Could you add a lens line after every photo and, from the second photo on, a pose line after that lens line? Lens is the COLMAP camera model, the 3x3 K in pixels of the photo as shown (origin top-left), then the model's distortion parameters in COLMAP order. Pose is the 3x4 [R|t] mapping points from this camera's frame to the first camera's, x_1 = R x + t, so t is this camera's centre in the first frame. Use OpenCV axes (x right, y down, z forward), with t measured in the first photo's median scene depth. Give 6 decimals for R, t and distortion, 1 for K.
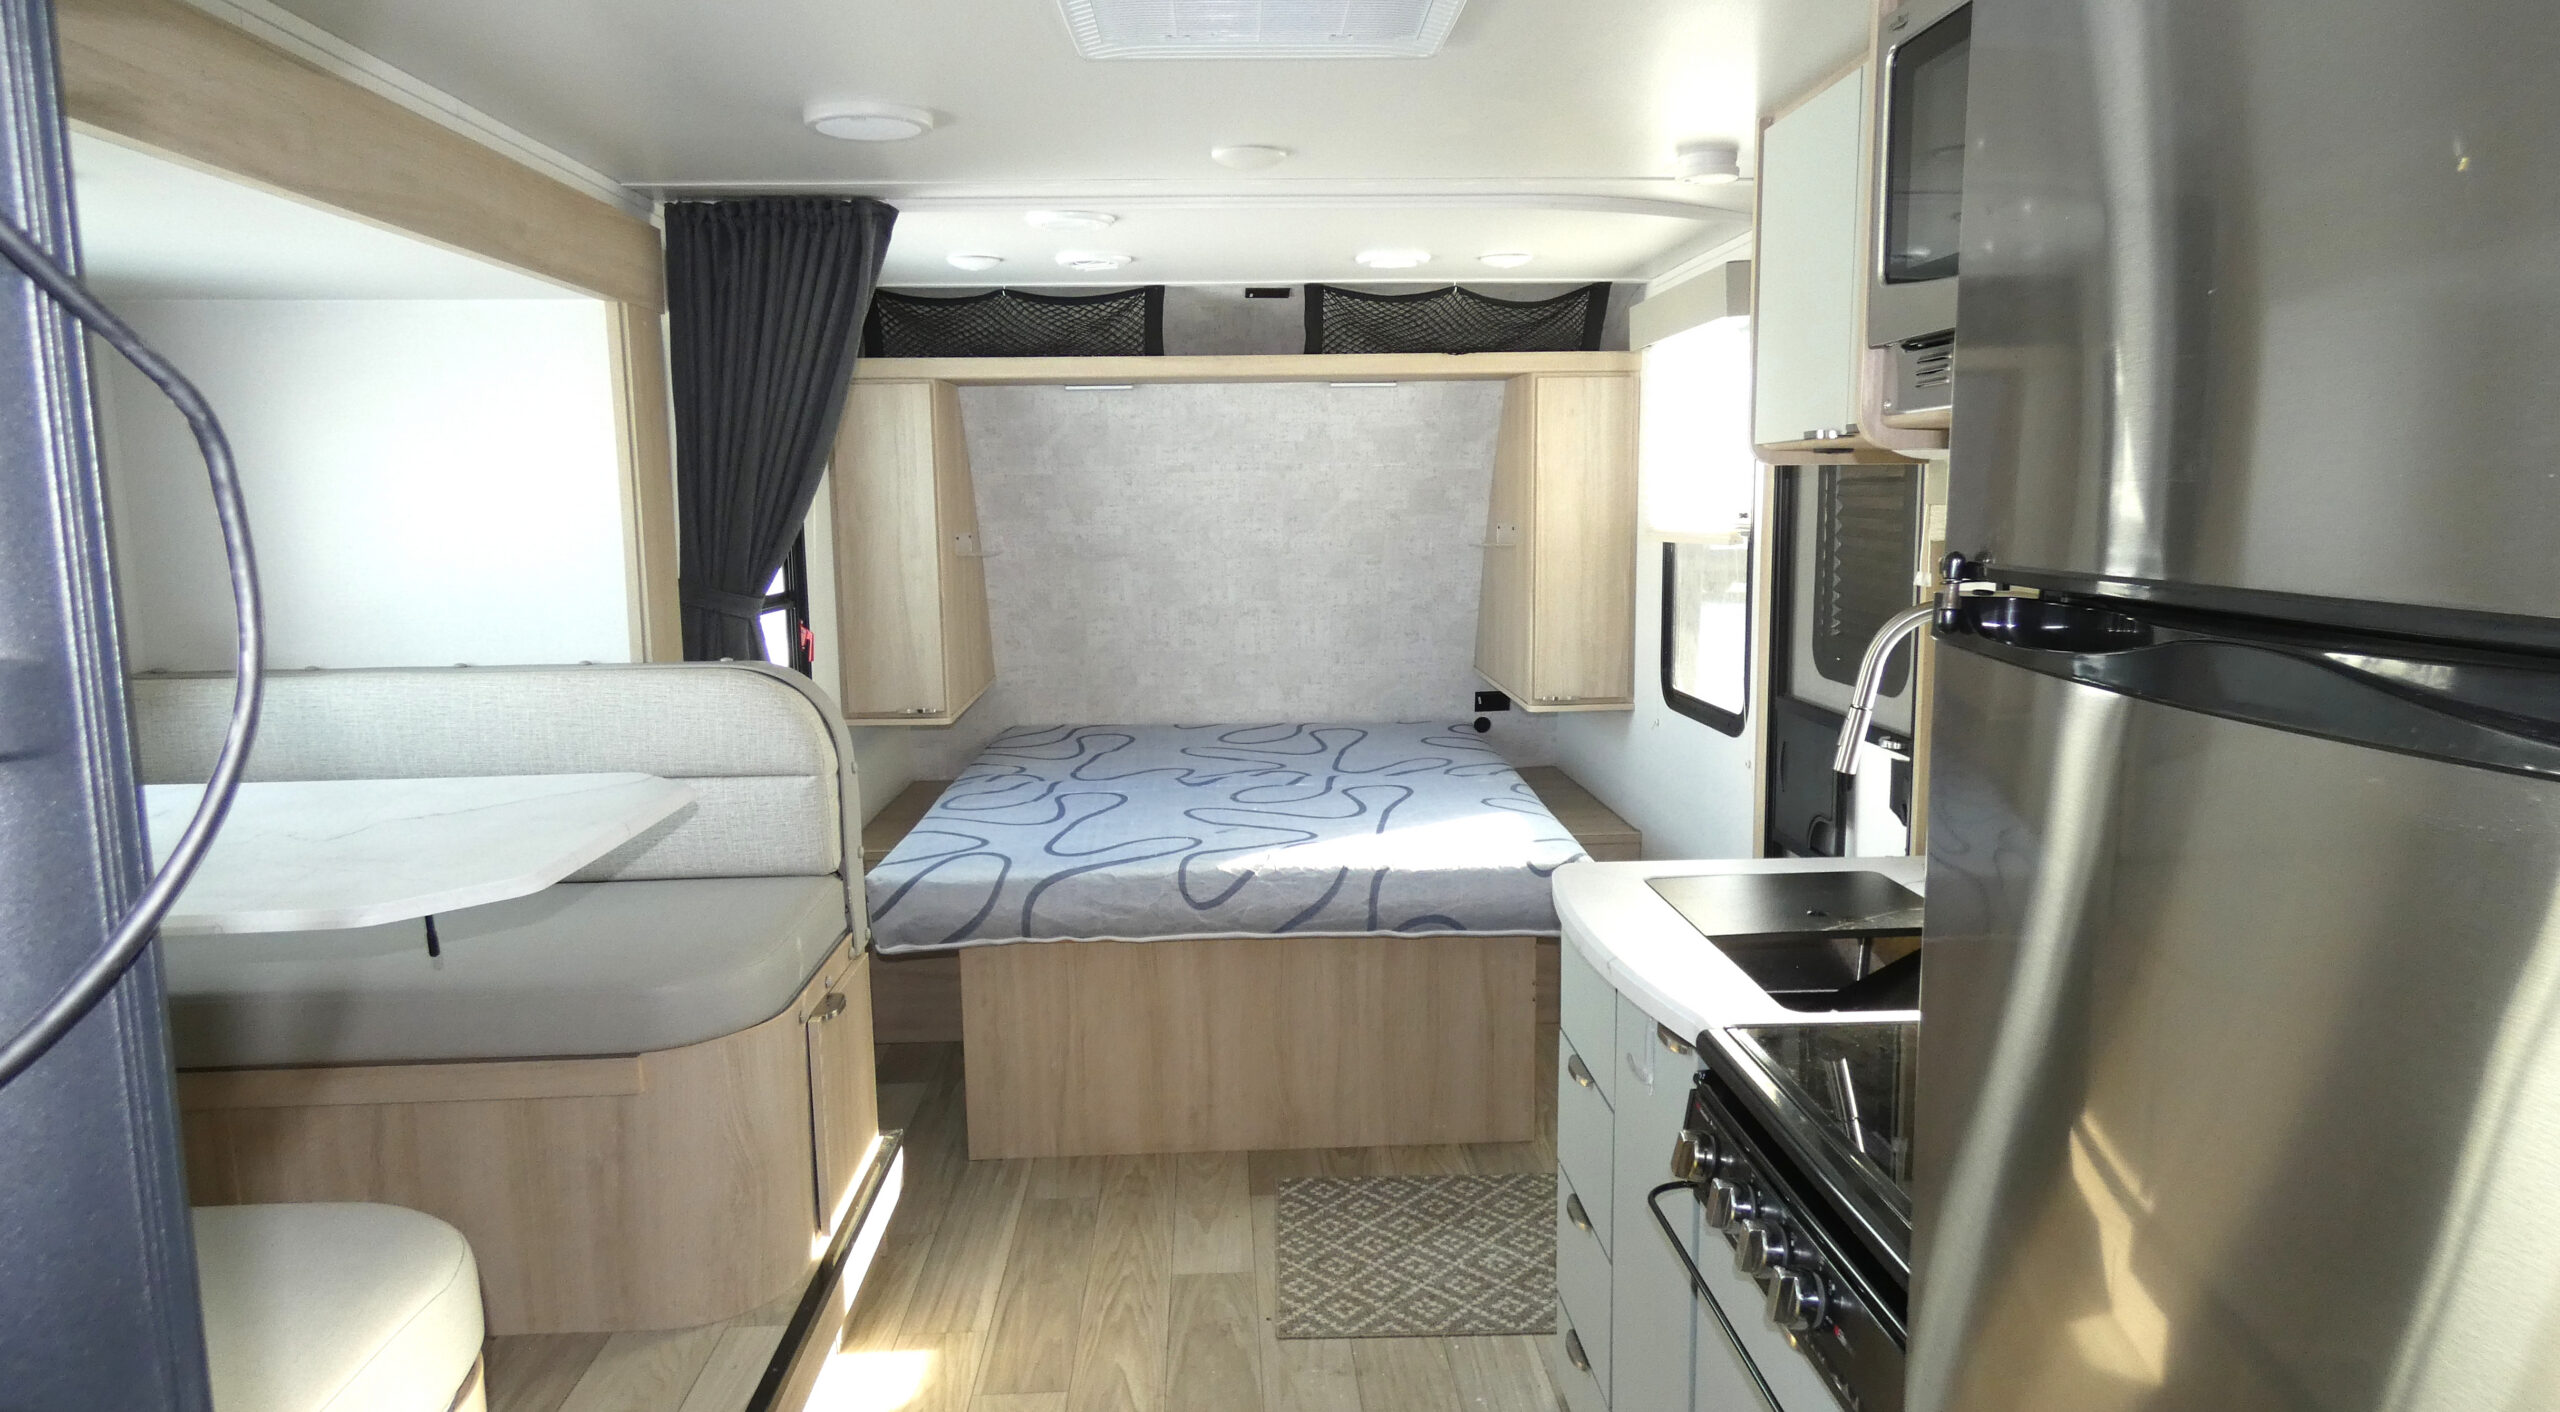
lens RADIAL K [[1738.2, 0, 1224.4], [0, 1738.2, 696.2], [0, 0, 1]] dist [0.087952, 0.000120]
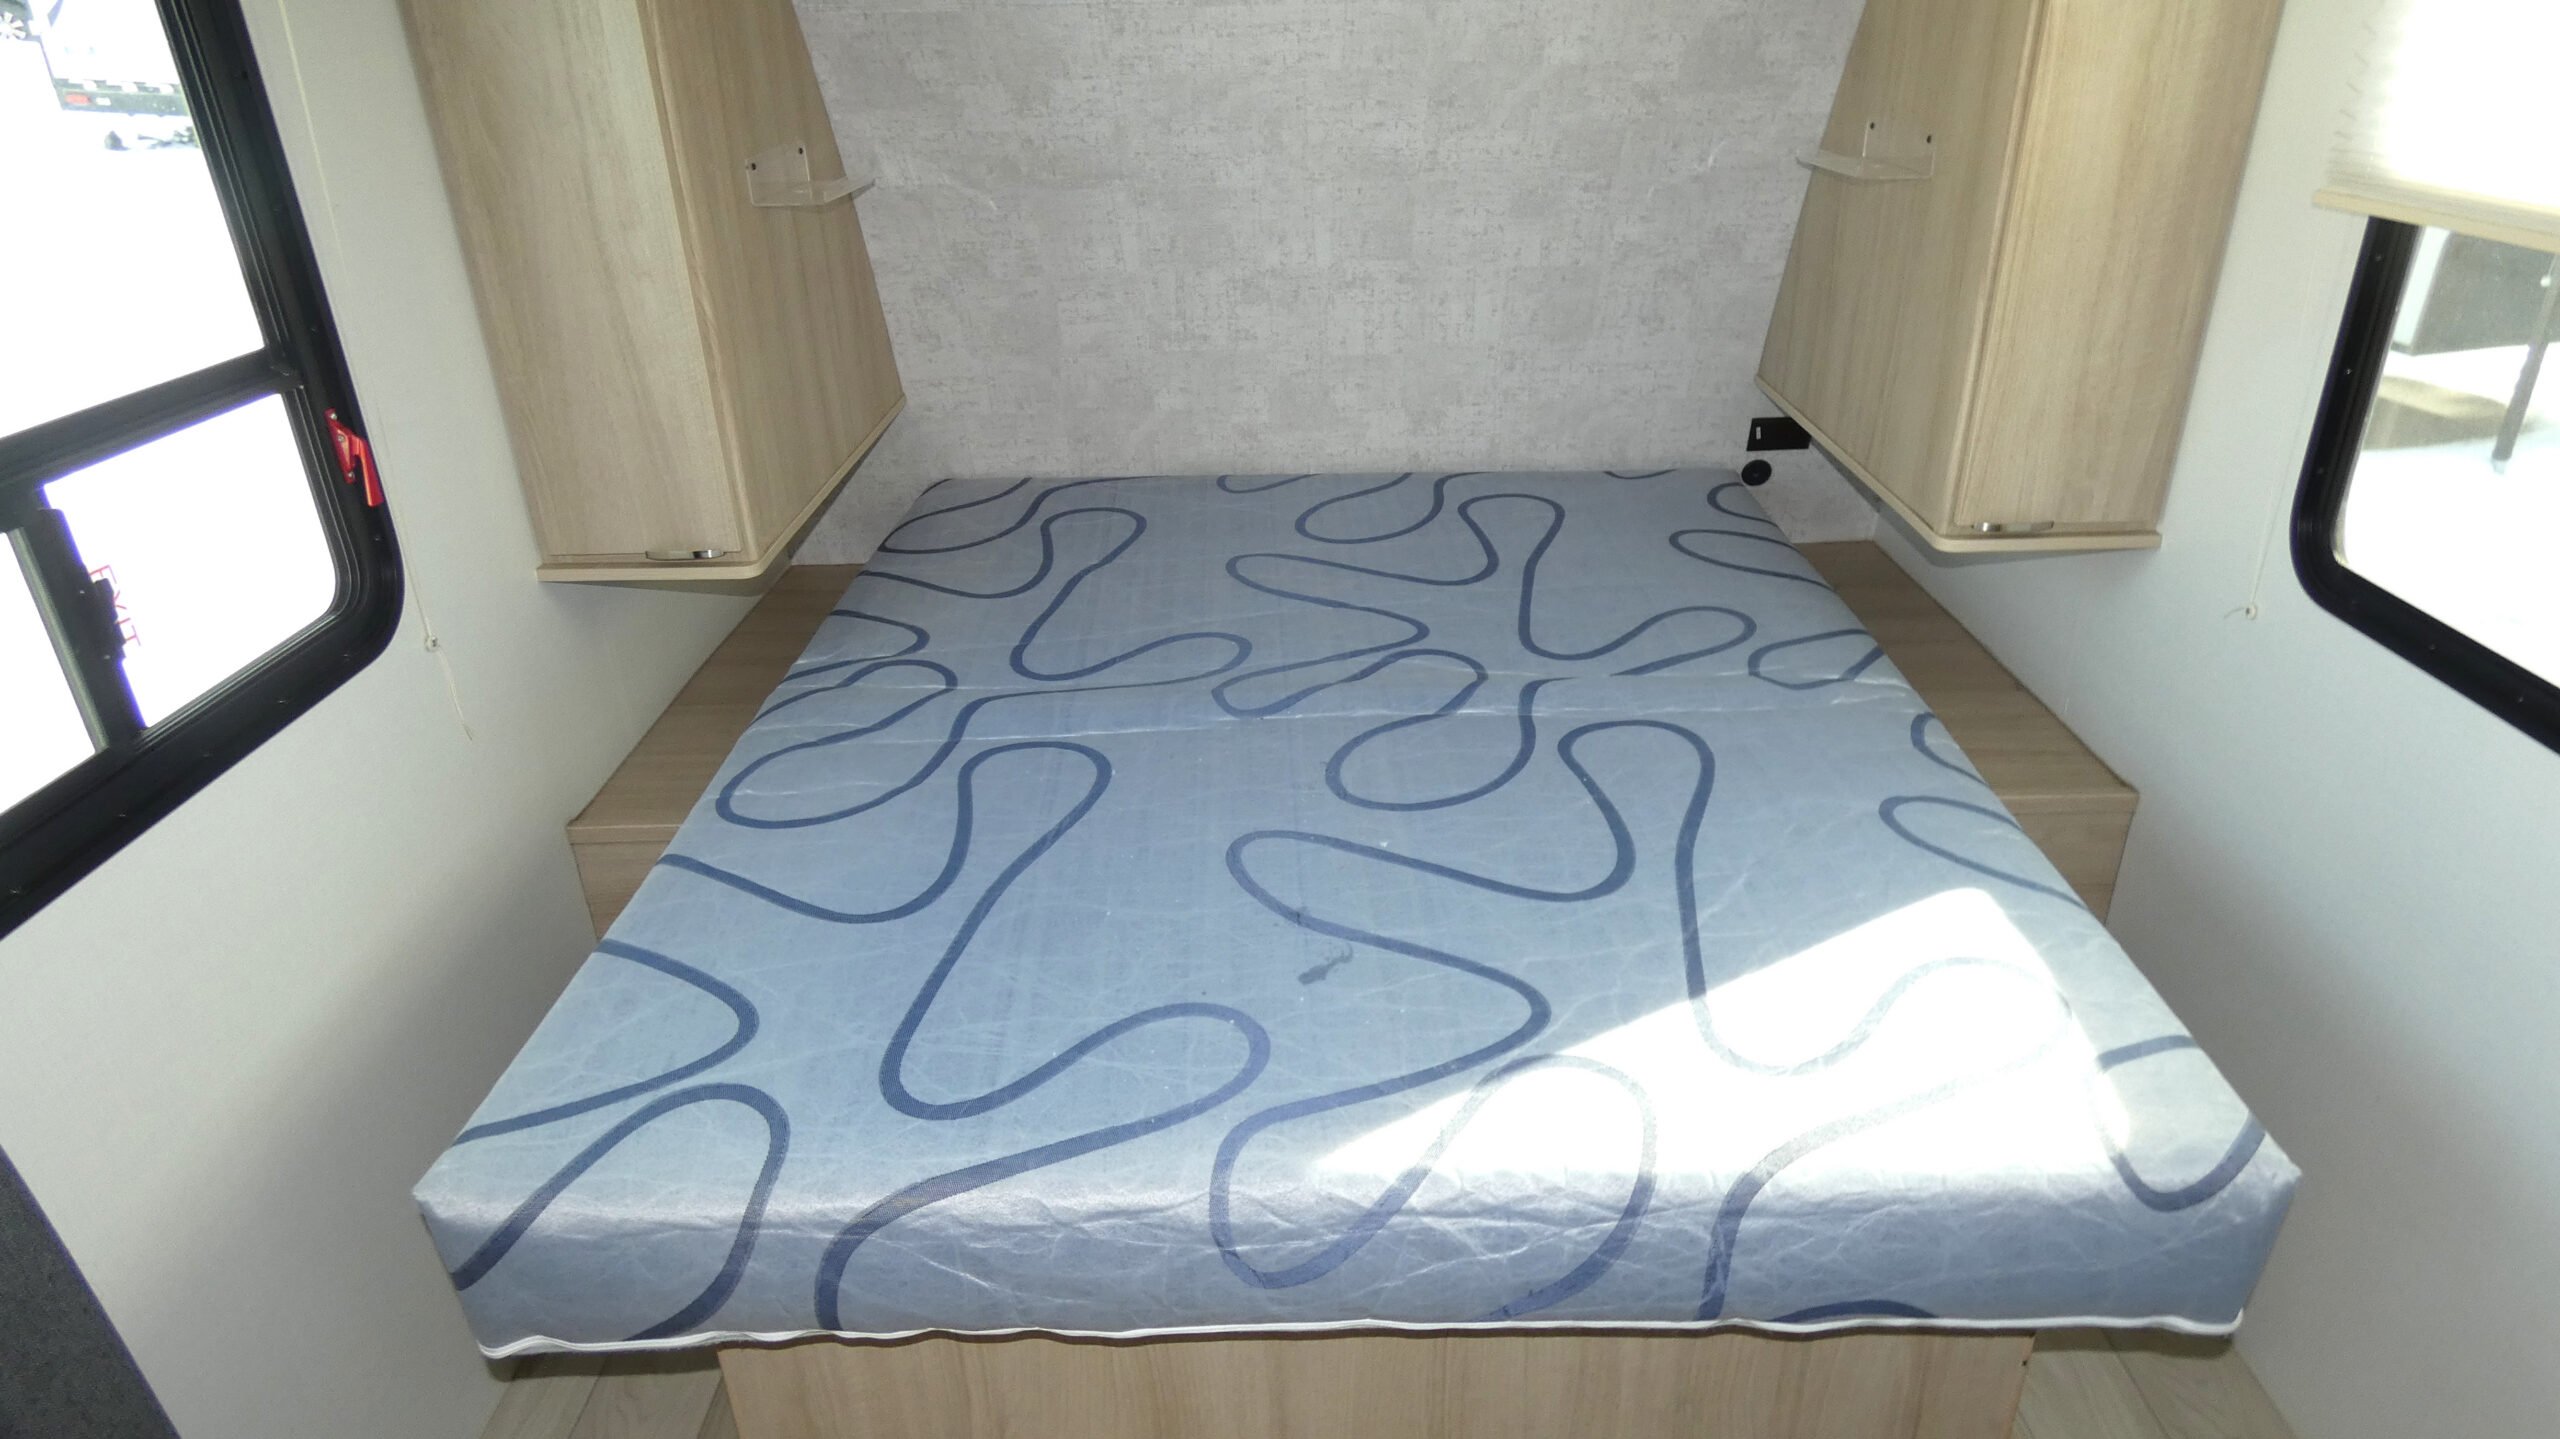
lens RADIAL K [[1575.1, 0, 1270.0], [0, 1575.1, 726.3], [0, 0, 1]] dist [0.005021, 0.001188]
pose [[0.999896, -0.001439, -0.014353, -0.005643], [0.006066, 0.944708, 0.327856, -0.083200], [0.013087, -0.327909, 0.944619, 0.520630]]
